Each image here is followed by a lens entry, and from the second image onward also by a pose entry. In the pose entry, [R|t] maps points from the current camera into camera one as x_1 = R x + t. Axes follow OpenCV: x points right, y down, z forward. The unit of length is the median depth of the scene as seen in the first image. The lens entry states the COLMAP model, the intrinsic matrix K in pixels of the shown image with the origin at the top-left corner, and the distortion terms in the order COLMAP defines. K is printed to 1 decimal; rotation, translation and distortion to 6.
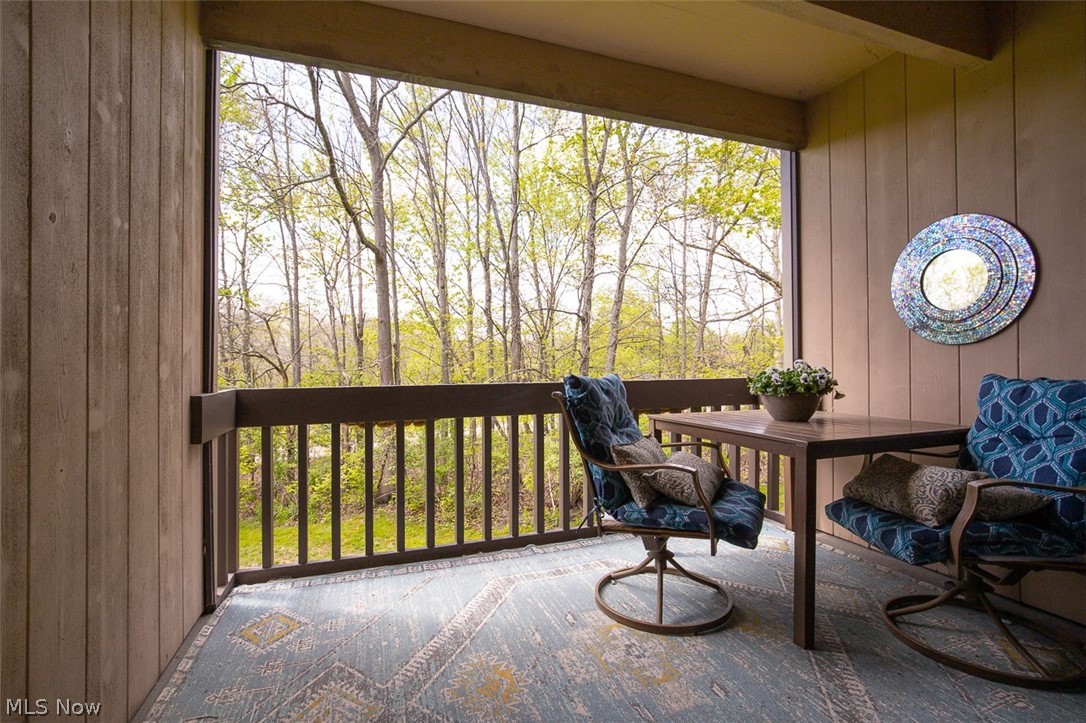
lens RADIAL K [[499.4, 0, 541.1], [0, 499.4, 359.0], [0, 0, 1]] dist [-0.012329, 0.000136]
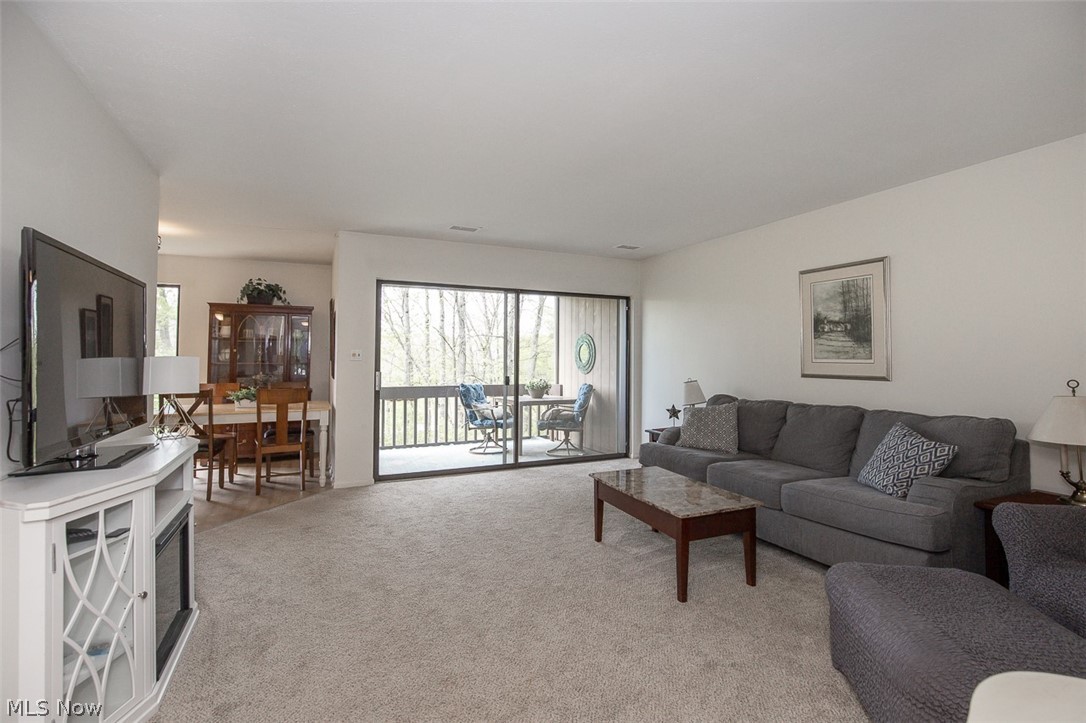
lens RADIAL K [[499.4, 0, 541.1], [0, 499.4, 359.0], [0, 0, 1]] dist [-0.012329, 0.000136]
pose [[0.996295, 0.006422, 0.085766, 0.291000], [-0.006295, 0.999979, -0.001755, -0.122507], [-0.085775, 0.001209, 0.996314, -2.265666]]
